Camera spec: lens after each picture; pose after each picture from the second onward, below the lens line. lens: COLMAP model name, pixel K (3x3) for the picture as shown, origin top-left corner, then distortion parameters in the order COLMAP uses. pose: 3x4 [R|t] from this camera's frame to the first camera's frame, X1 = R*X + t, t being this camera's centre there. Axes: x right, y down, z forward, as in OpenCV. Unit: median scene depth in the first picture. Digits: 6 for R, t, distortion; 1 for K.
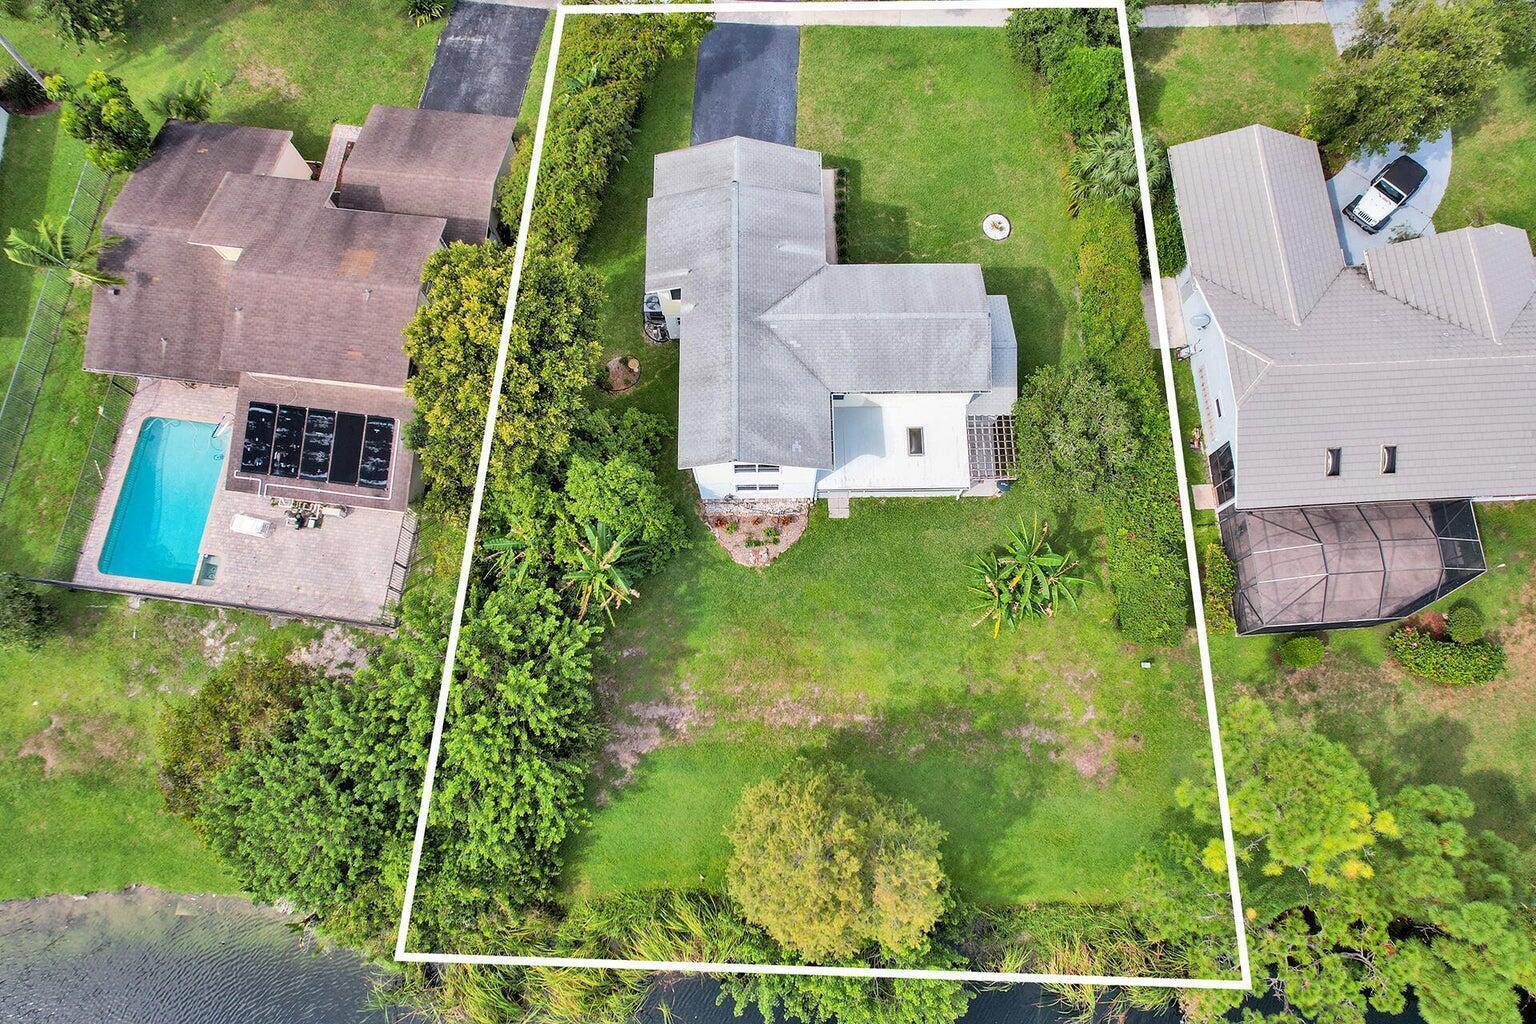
lens RADIAL K [[987.3, 0, 768.0], [0, 987.3, 512.0], [0, 0, 1]] dist [-0.079615, 0.073132]
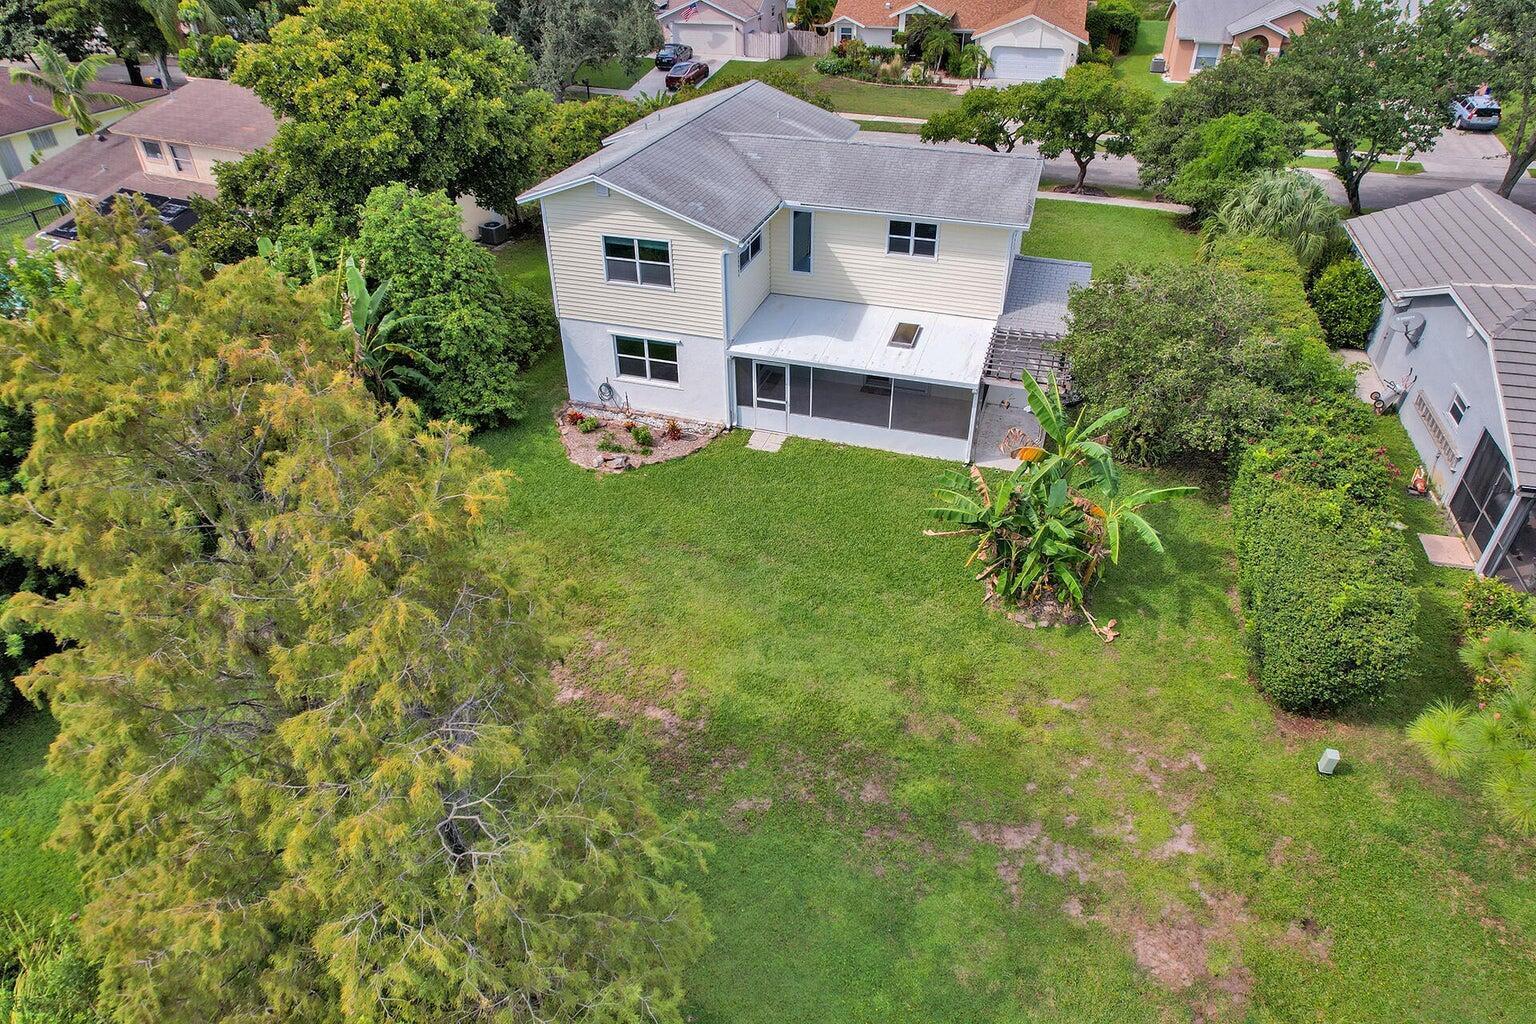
lens RADIAL K [[987.3, 0, 768.0], [0, 987.3, 512.0], [0, 0, 1]] dist [-0.079615, 0.073132]
pose [[0.946820, 0.180538, -0.266342, 0.249479], [-0.309784, 0.735231, -0.602884, 0.403386], [0.086979, 0.653331, 0.752059, 0.594336]]
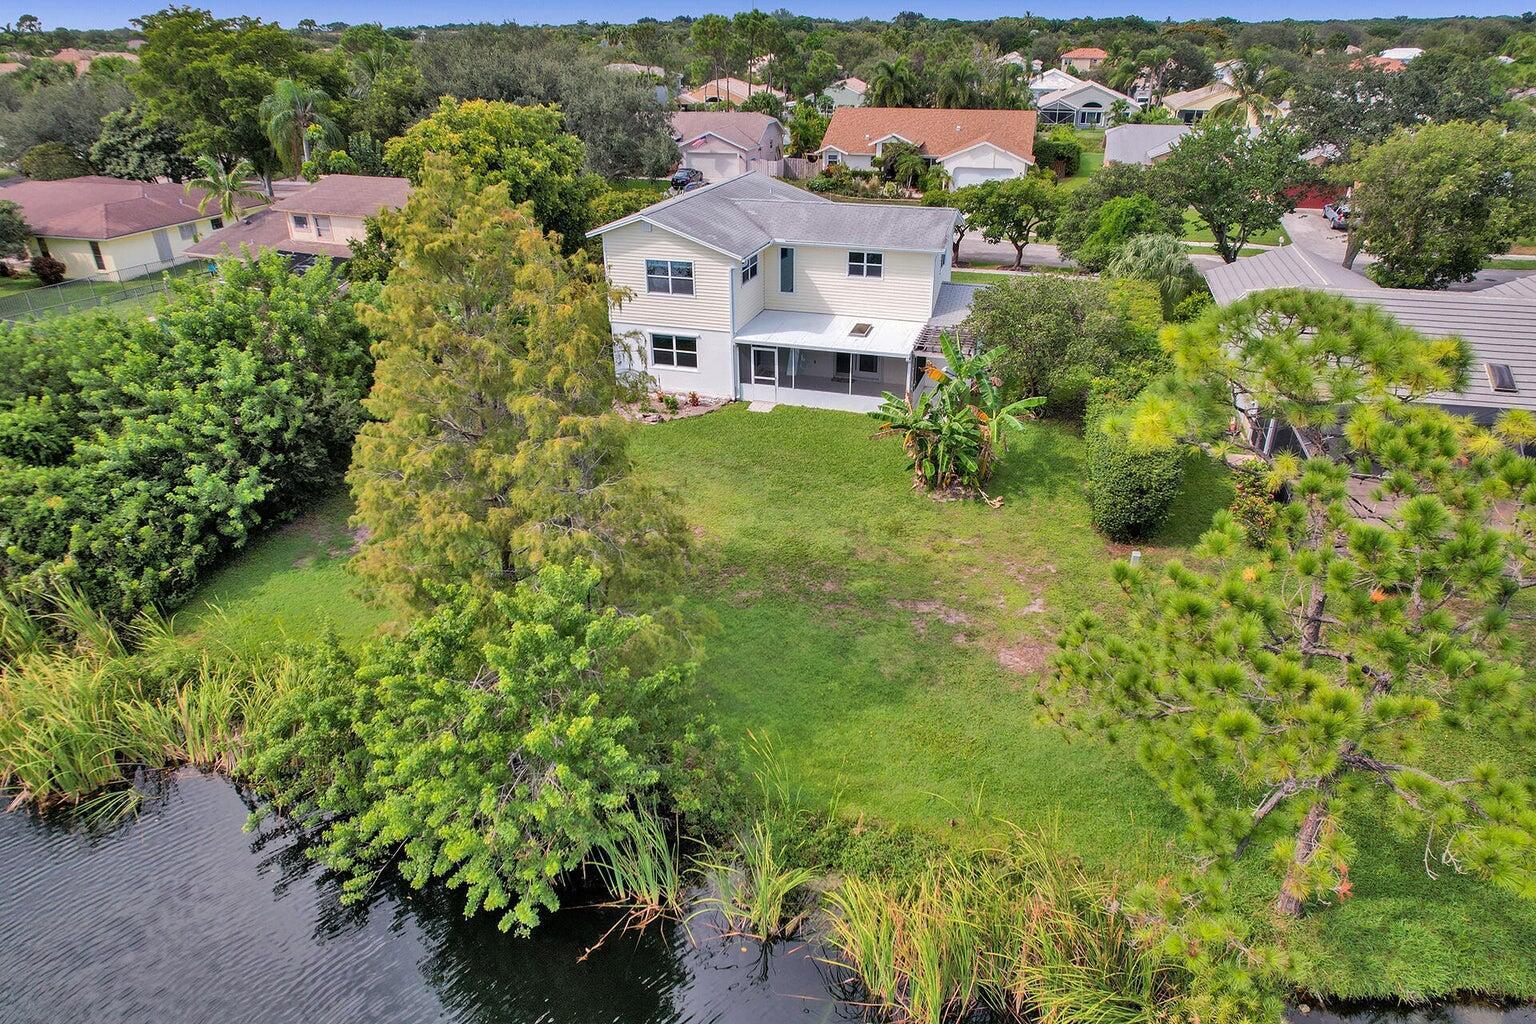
lens RADIAL K [[991.3, 0, 768.0], [0, 991.3, 512.0], [0, 0, 1]] dist [-0.054146, 0.000080]
pose [[0.946306, 0.141505, -0.290657, 0.342792], [-0.310796, 0.645614, -0.697559, 0.651672], [0.088944, 0.750439, 0.654928, 0.539508]]
